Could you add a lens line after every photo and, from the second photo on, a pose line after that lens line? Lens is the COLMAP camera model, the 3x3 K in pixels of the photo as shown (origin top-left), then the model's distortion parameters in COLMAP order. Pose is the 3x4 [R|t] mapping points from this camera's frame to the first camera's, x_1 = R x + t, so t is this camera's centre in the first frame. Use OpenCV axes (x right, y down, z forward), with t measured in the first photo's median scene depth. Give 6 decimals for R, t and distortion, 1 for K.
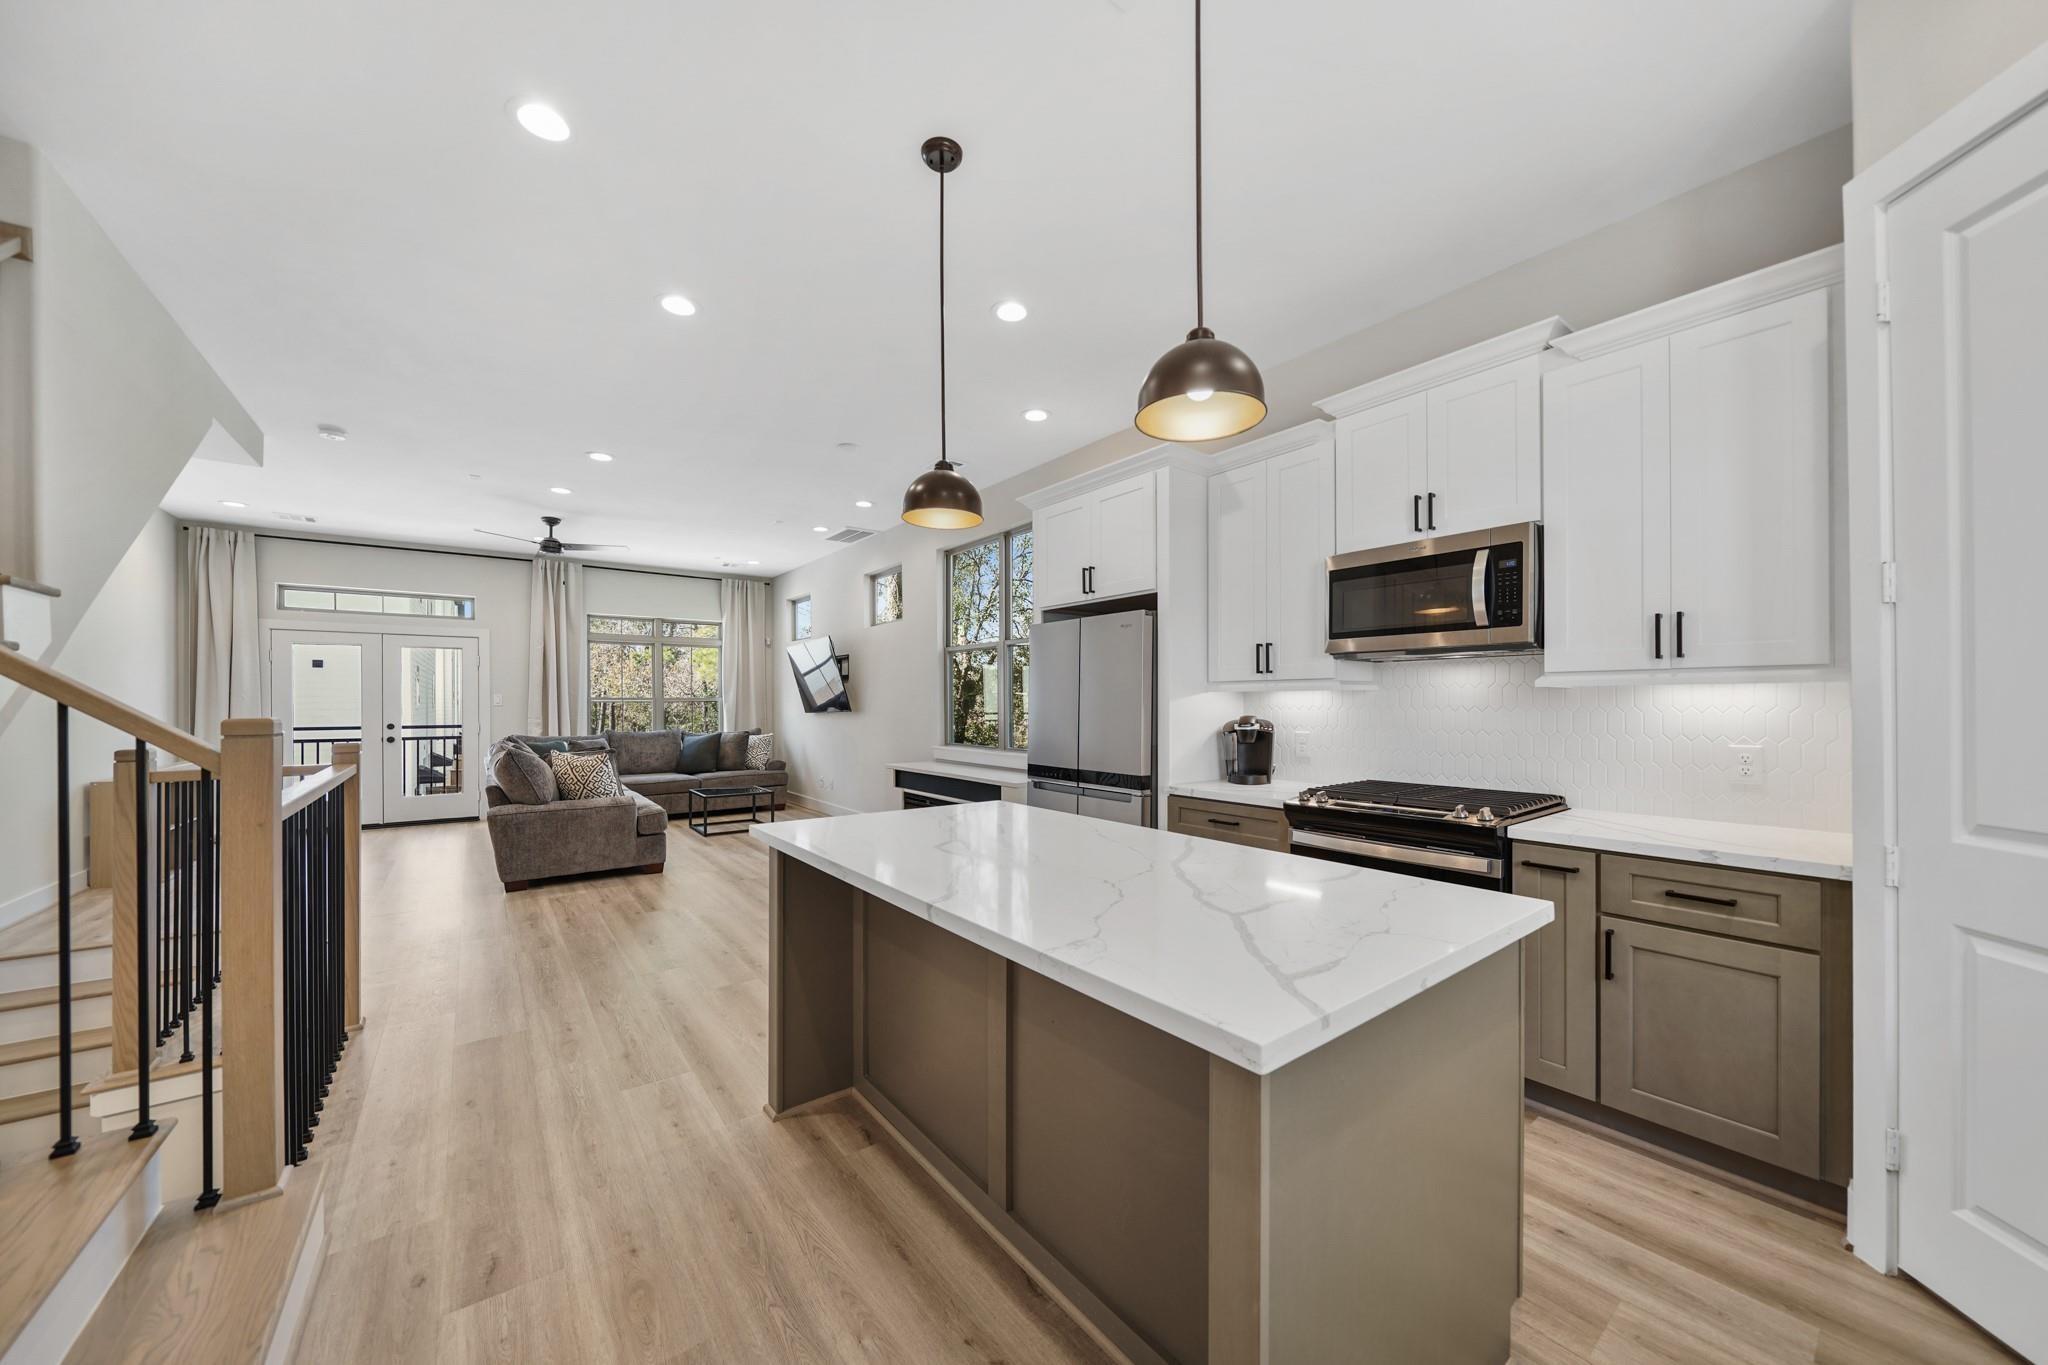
lens RADIAL K [[707.5, 0, 1028.8], [0, 707.5, 704.8], [0, 0, 1]] dist [-0.002458, -0.001079]
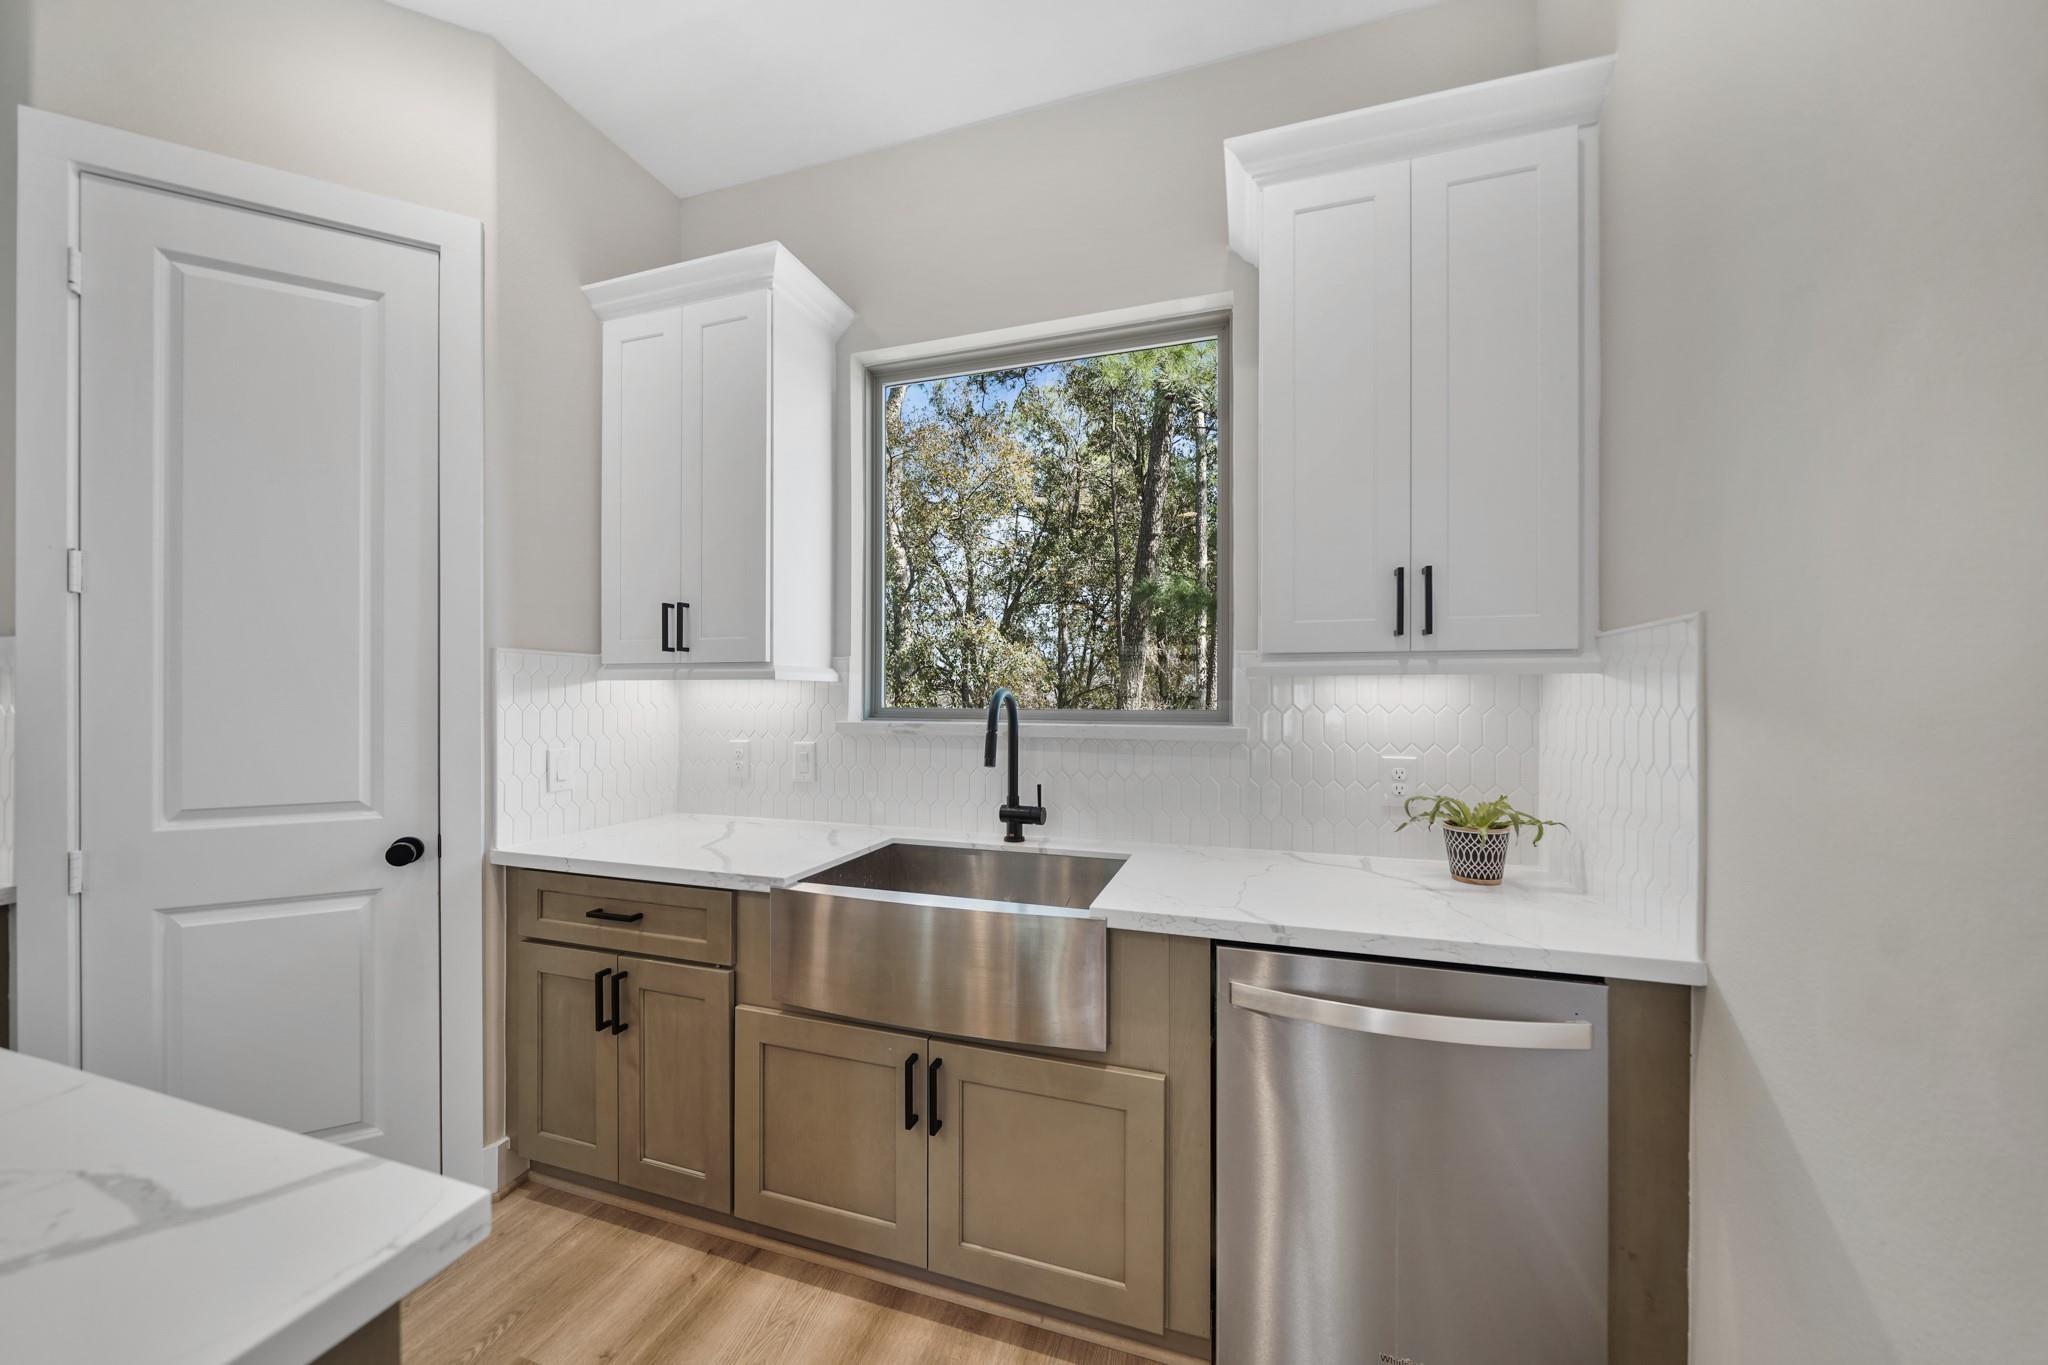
lens RADIAL K [[707.5, 0, 1031.3], [0, 707.5, 698.4], [0, 0, 1]] dist [-0.002458, -0.001079]
pose [[-0.566579, 0.003693, 0.823999, -0.069664], [-0.000045, 0.999990, -0.004513, 0.000359], [-0.824007, -0.002594, -0.566573, 0.123223]]
